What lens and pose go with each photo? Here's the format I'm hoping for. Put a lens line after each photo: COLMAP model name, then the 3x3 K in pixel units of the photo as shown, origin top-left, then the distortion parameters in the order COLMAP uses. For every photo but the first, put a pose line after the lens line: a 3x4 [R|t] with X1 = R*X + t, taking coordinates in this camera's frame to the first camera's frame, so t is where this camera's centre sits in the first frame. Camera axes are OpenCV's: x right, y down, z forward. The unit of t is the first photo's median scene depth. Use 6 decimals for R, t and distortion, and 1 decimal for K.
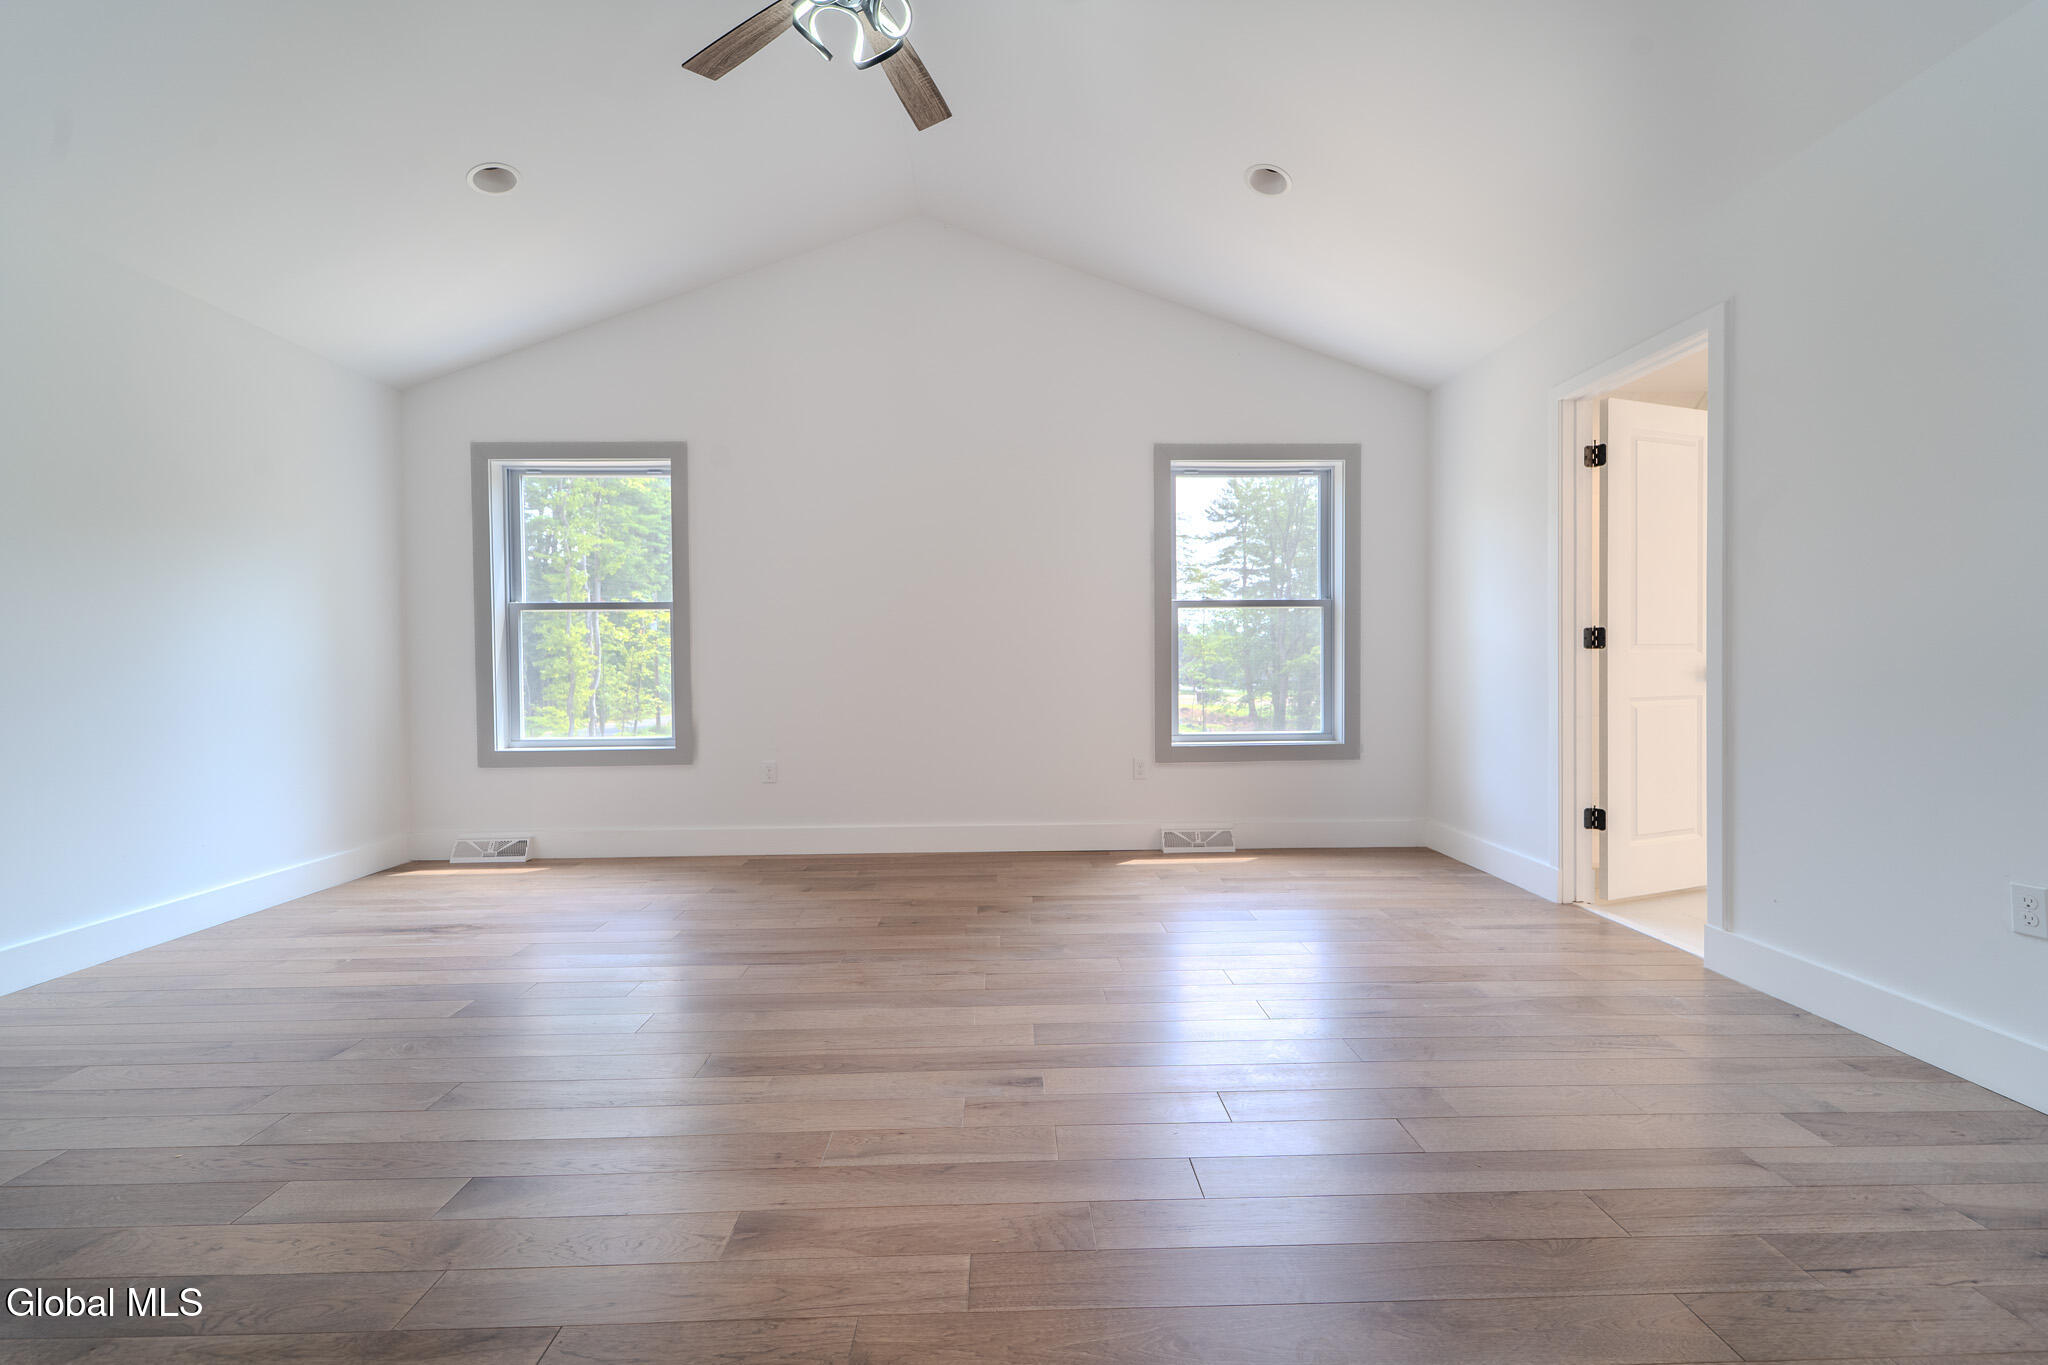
lens RADIAL K [[831.5, 0, 1017.0], [0, 831.5, 676.9], [0, 0, 1]] dist [0.005671, -0.003369]
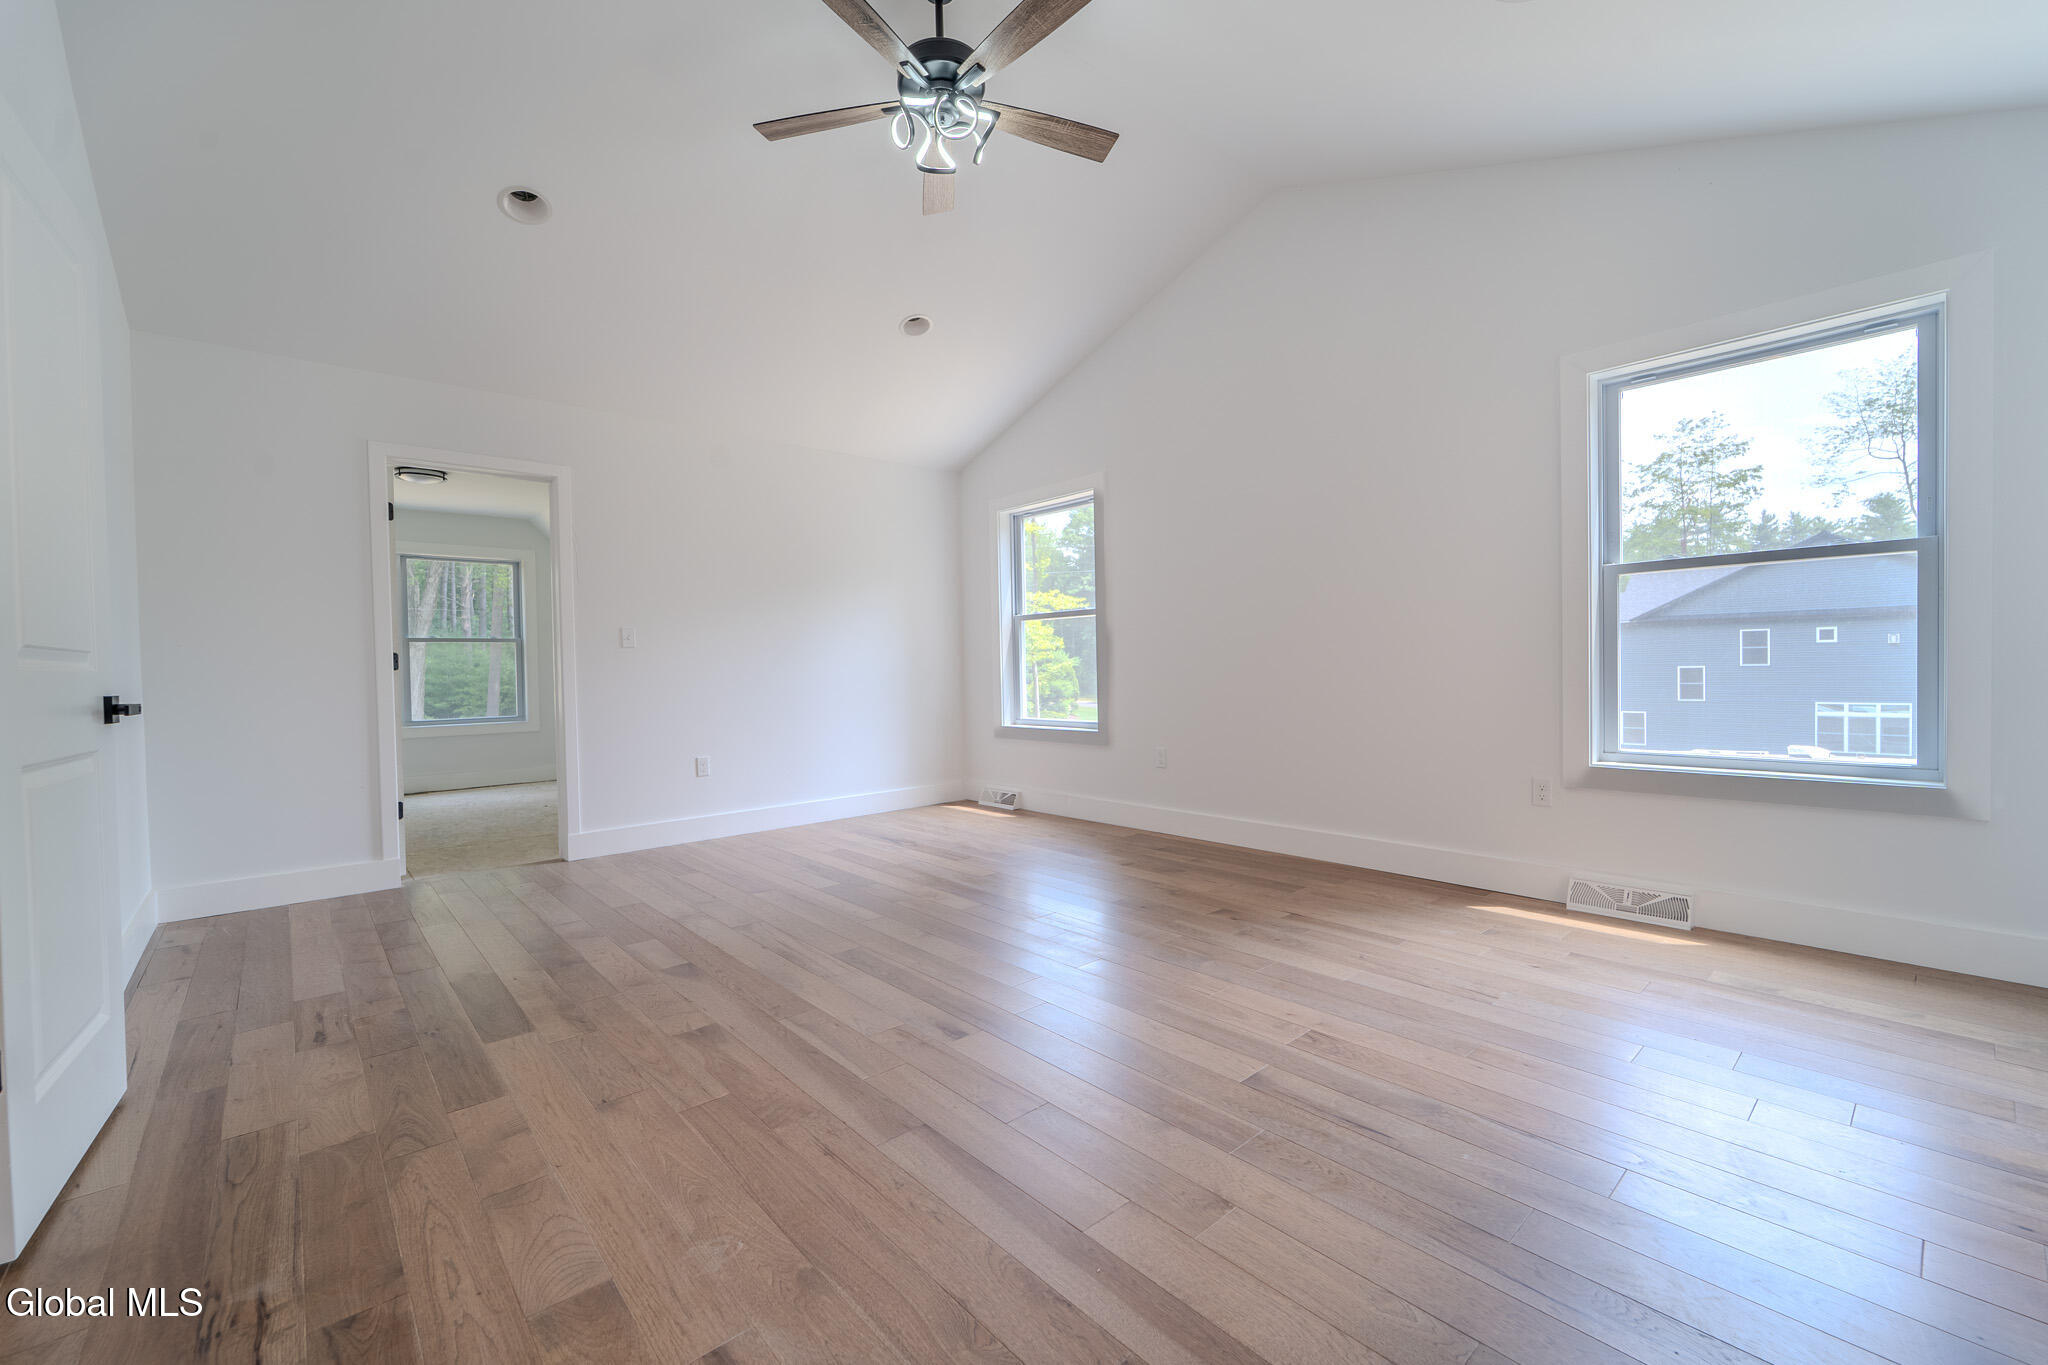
lens RADIAL K [[831.5, 0, 1027.2], [0, 831.5, 677.8], [0, 0, 1]] dist [0.005671, -0.003369]
pose [[0.645146, 0.005780, -0.764038, 0.484782], [0.007422, 0.999877, 0.013831, -0.009290], [0.764024, -0.014593, 0.645023, 0.175105]]
